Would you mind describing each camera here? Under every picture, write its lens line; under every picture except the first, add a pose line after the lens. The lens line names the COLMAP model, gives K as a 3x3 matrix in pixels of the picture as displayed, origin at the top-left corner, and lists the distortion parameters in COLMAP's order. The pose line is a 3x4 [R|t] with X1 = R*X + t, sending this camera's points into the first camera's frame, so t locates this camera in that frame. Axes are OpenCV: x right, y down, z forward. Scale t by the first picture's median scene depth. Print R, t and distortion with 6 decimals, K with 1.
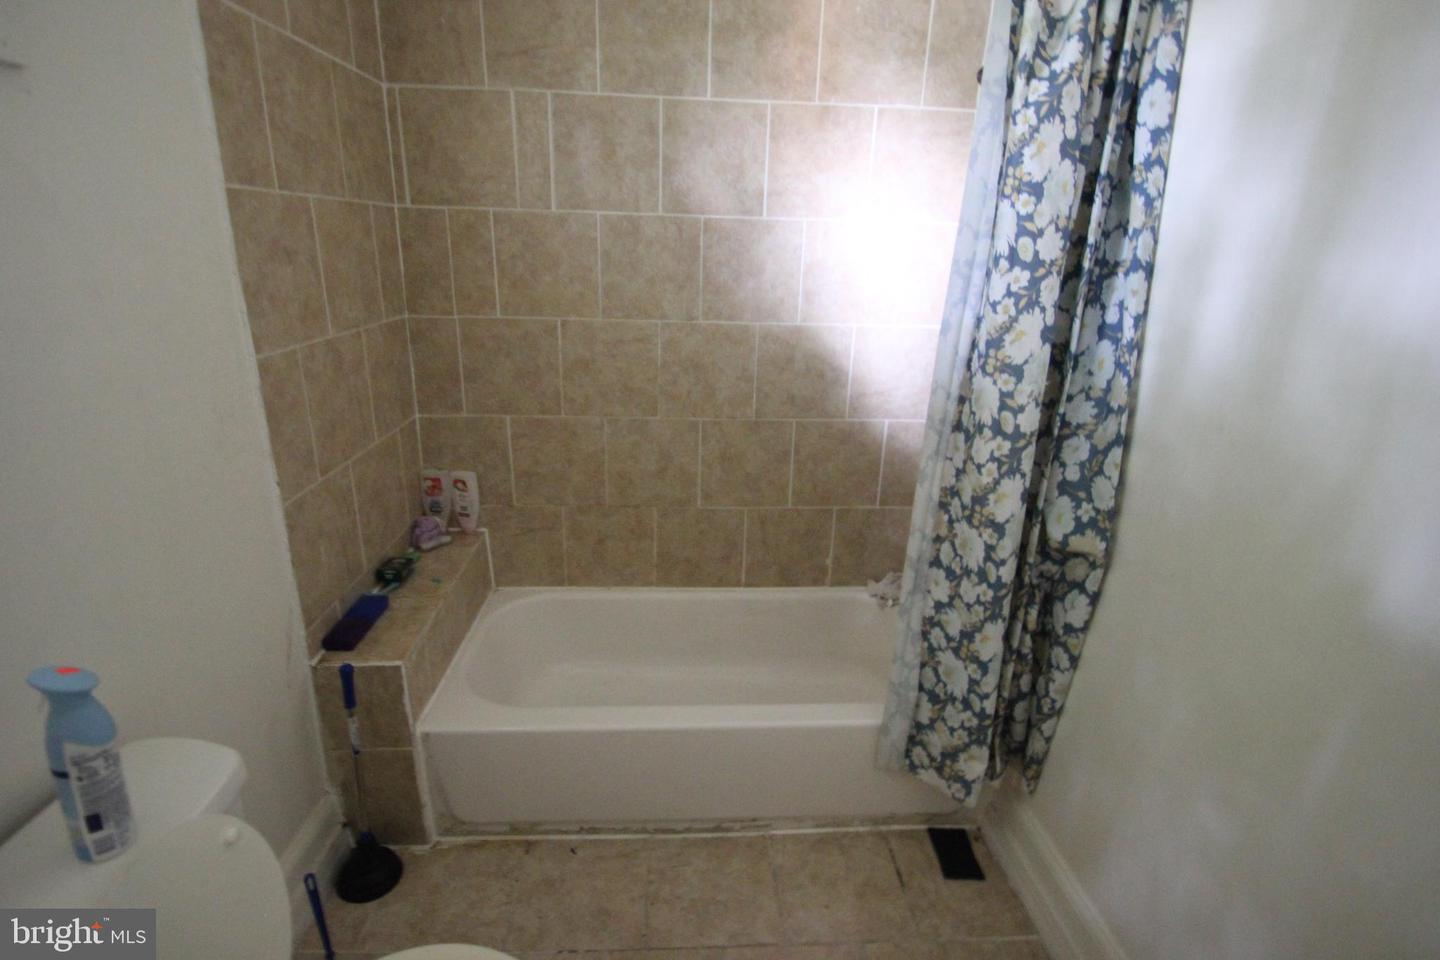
lens RADIAL K [[675.4, 0, 719.3], [0, 675.4, 477.6], [0, 0, 1]] dist [-0.003029, -0.000277]
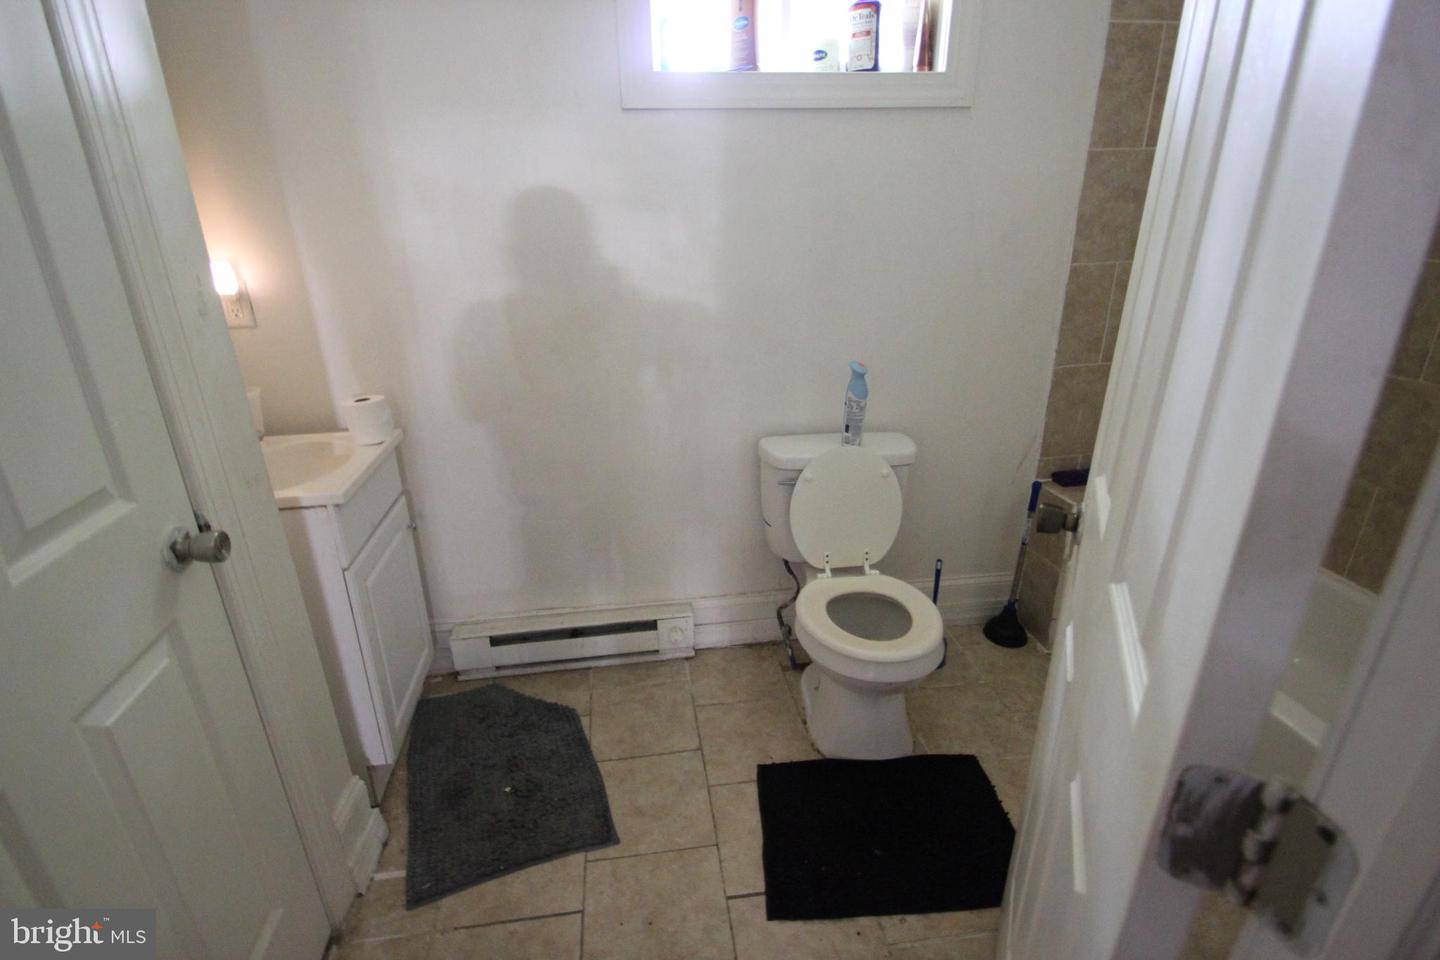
lens RADIAL K [[675.4, 0, 717.9], [0, 675.4, 474.2], [0, 0, 1]] dist [-0.003029, -0.000277]
pose [[0.099335, 0.332439, -0.937879, 0.802874], [-0.295038, 0.909996, 0.291307, 0.044456], [0.950308, 0.247773, 0.188477, 0.064468]]
